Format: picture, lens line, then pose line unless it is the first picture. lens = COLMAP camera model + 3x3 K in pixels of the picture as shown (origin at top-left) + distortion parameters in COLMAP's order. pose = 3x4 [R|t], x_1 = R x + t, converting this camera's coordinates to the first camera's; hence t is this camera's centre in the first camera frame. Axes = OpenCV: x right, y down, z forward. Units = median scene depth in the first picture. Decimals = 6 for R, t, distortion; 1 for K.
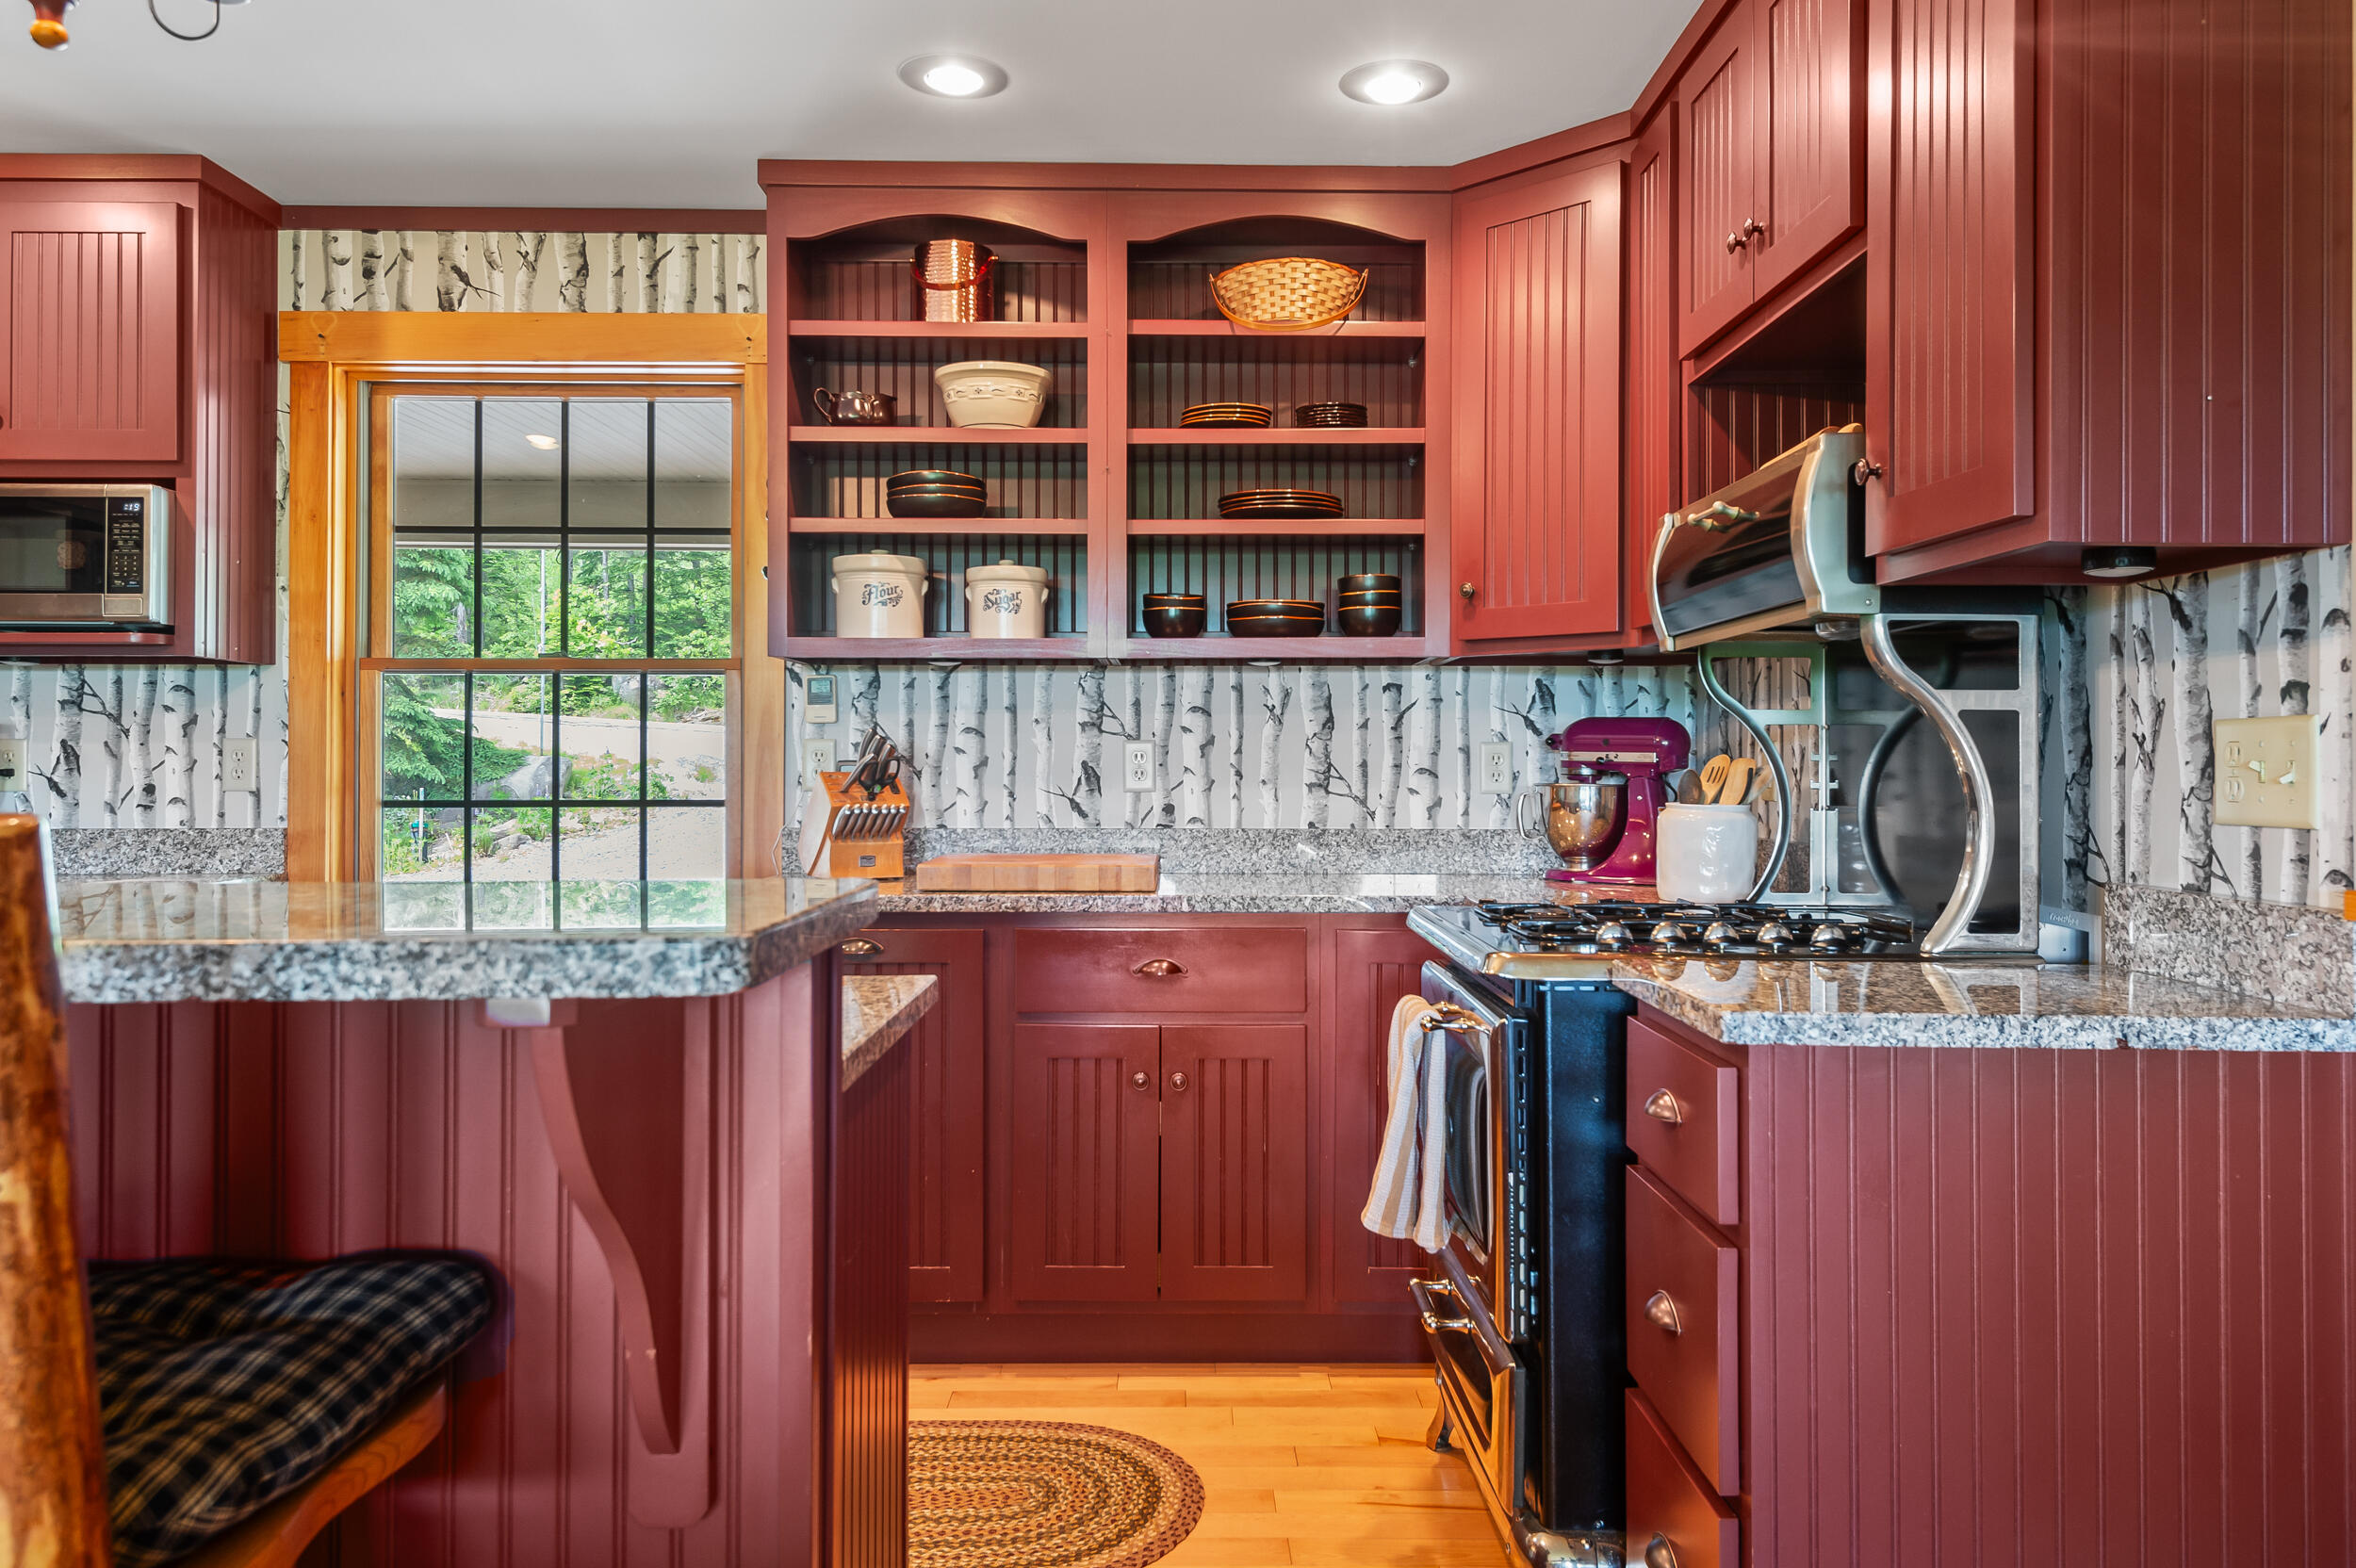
lens RADIAL K [[1610.2, 0, 1185.8], [0, 1610.2, 748.3], [0, 0, 1]] dist [0.030724, -0.007124]
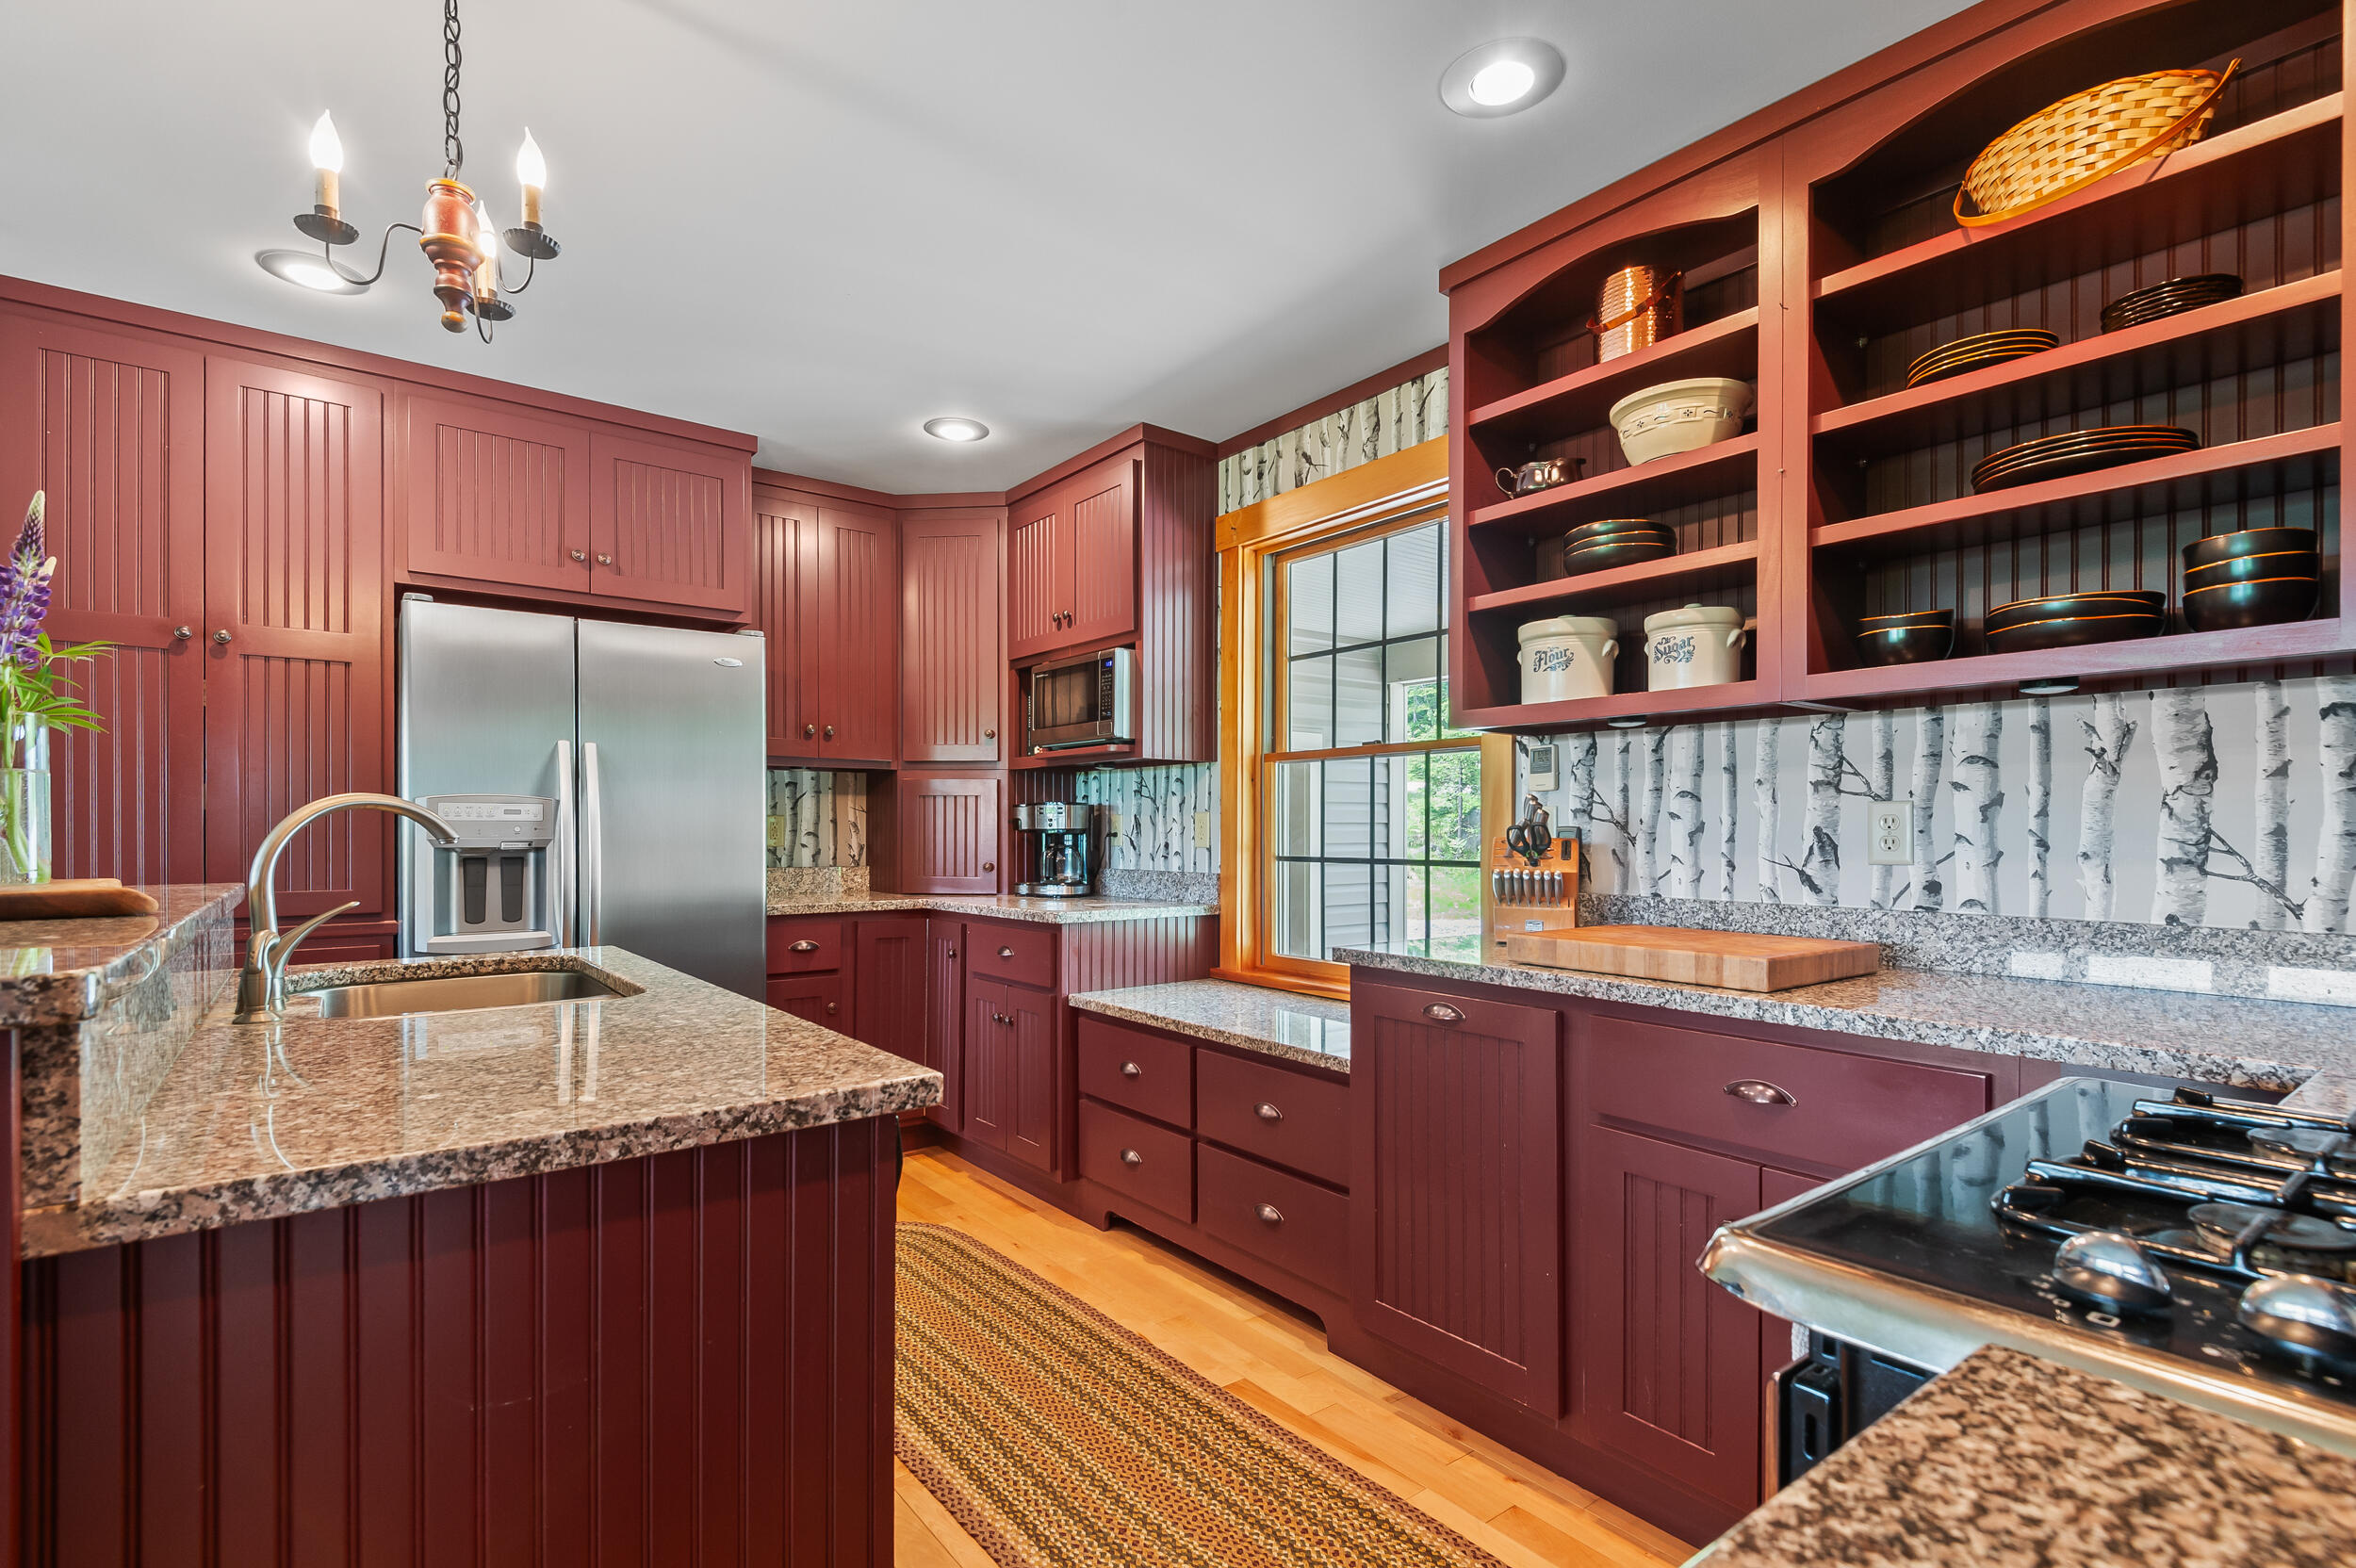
lens RADIAL K [[1085.4, 0, 1177.2], [0, 1085.4, 830.5], [0, 0, 1]] dist [0.010386, -0.008177]
pose [[0.604829, 0.001091, -0.796355, 0.191928], [0.004579, 0.999978, 0.004848, 0.005512], [0.796342, -0.006579, 0.604811, 0.383778]]
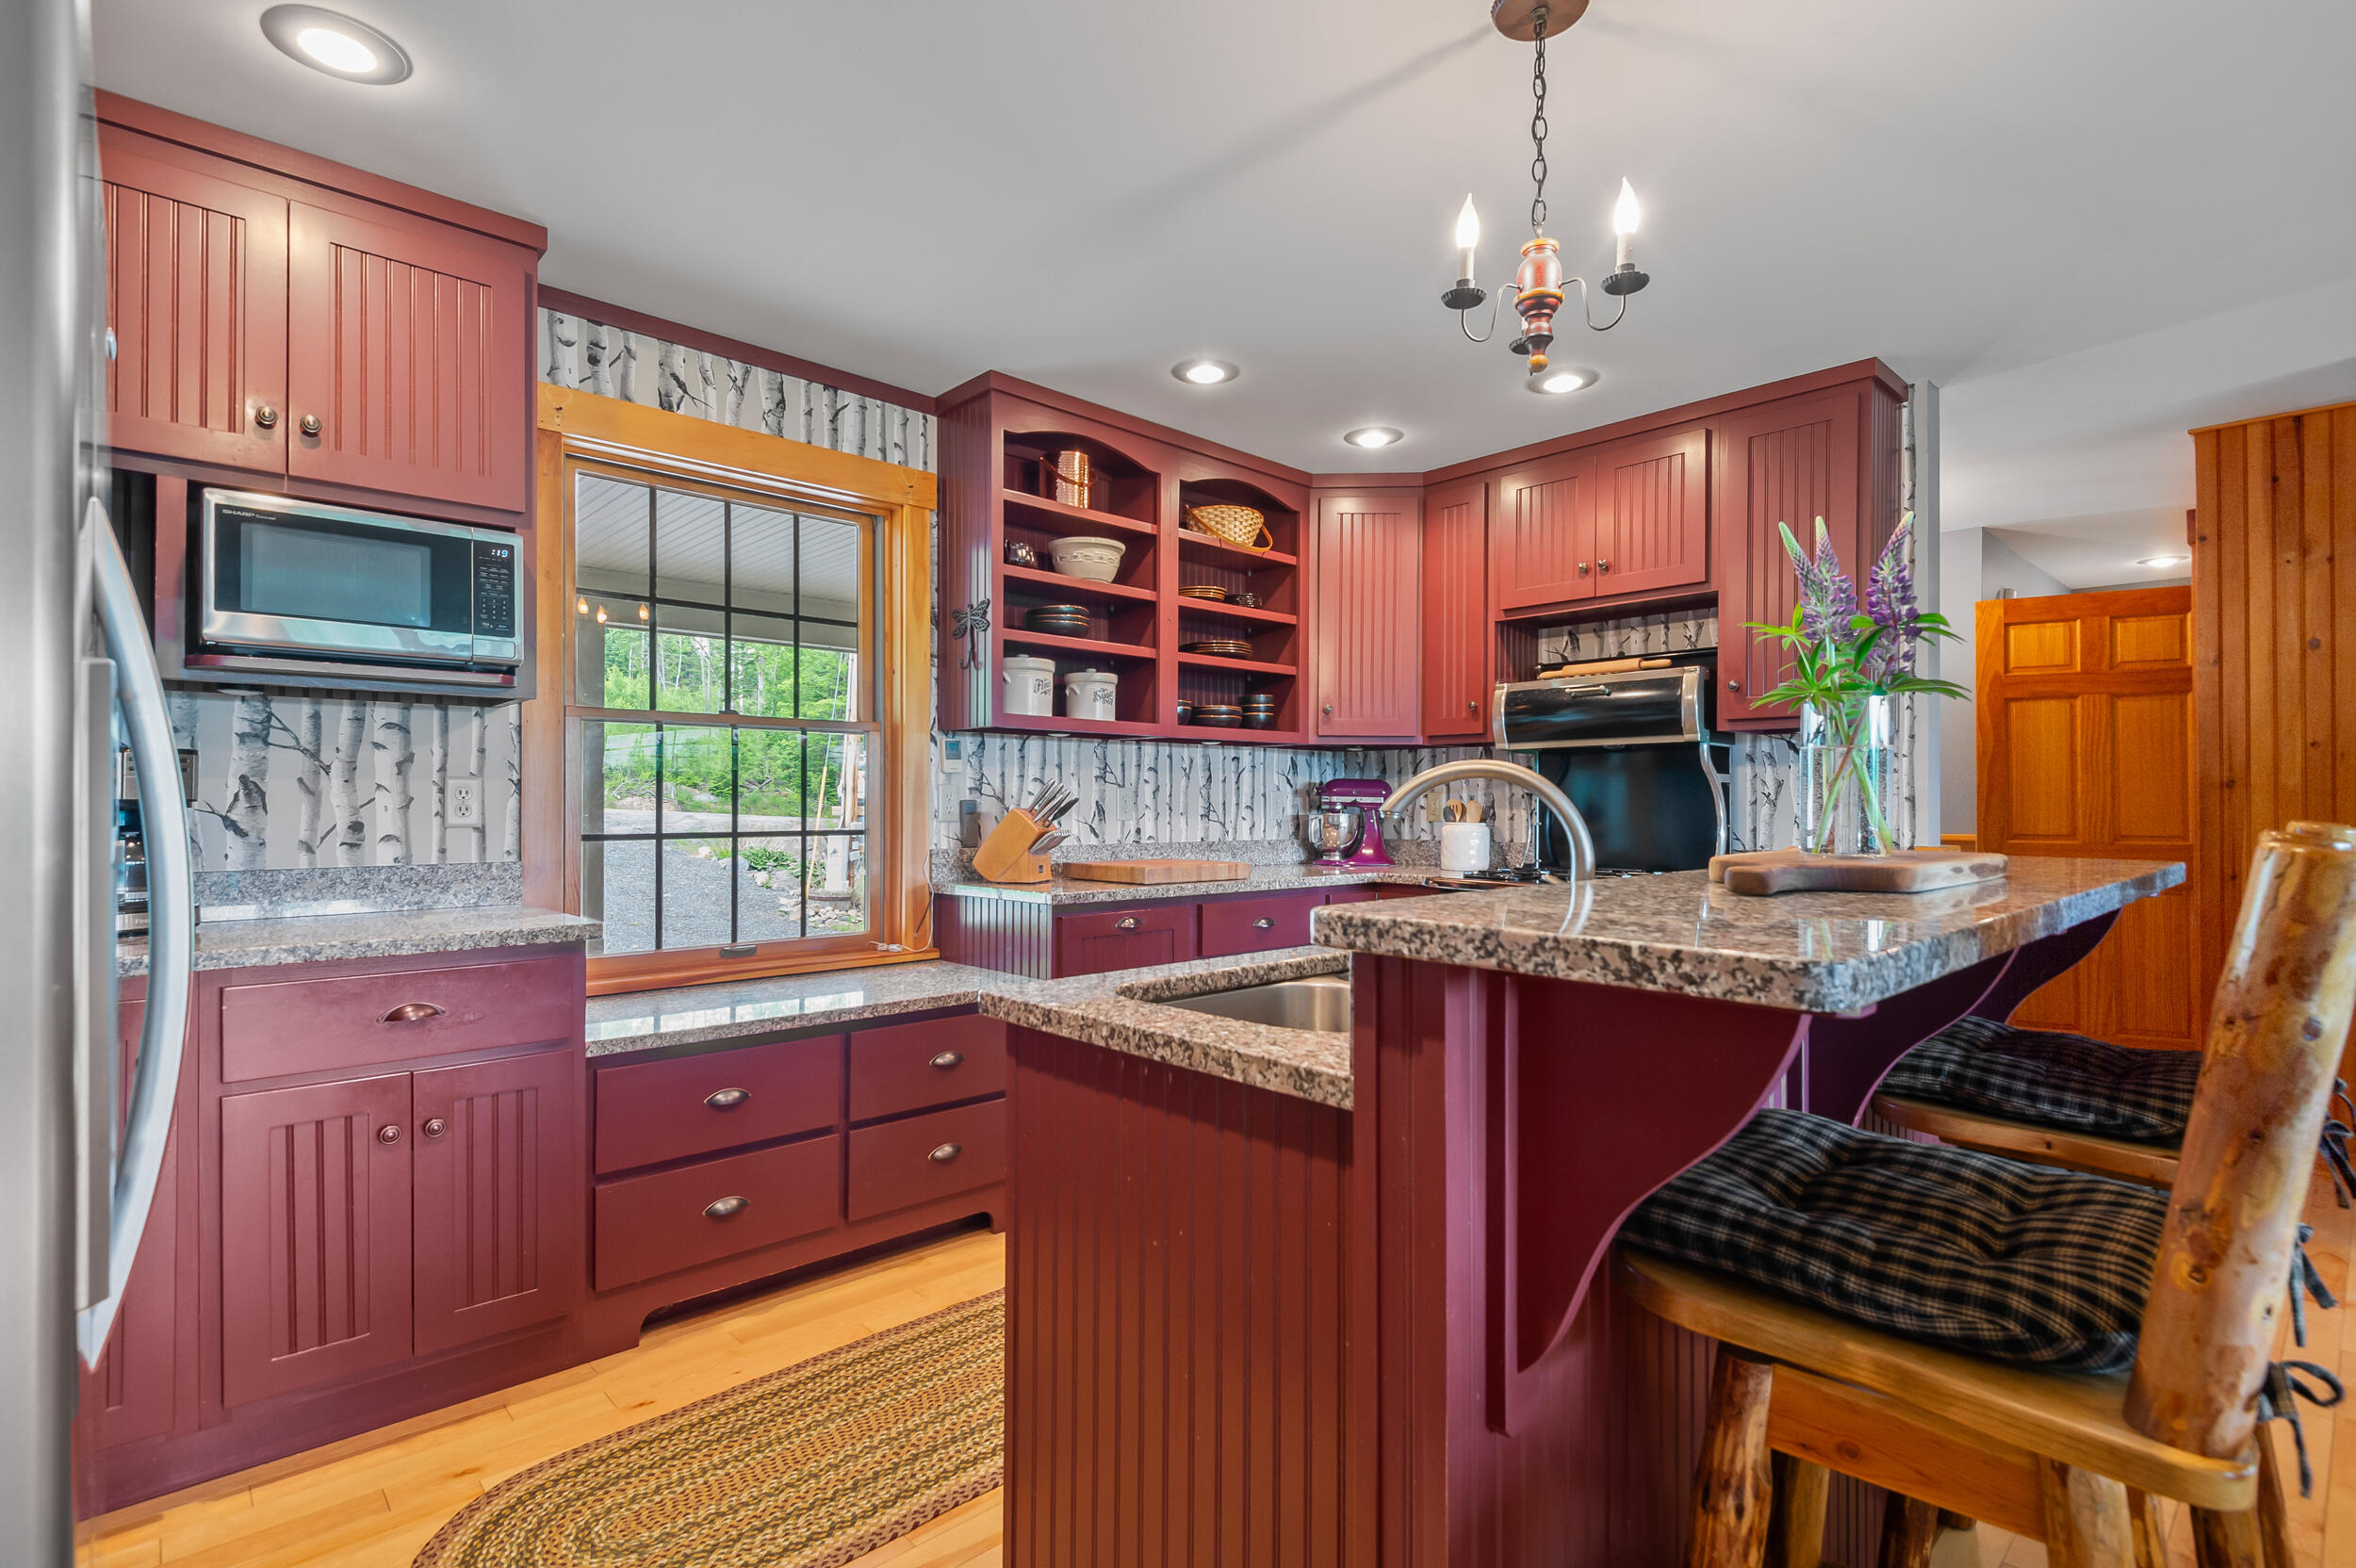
lens RADIAL K [[1085.4, 0, 1168.2], [0, 1085.4, 806.7], [0, 0, 1]] dist [0.010386, -0.008177]
pose [[0.744763, -0.001084, 0.667329, -0.710395], [-0.008131, 0.999910, 0.010699, 0.001774], [-0.667280, -0.013395, 0.744686, 0.180090]]
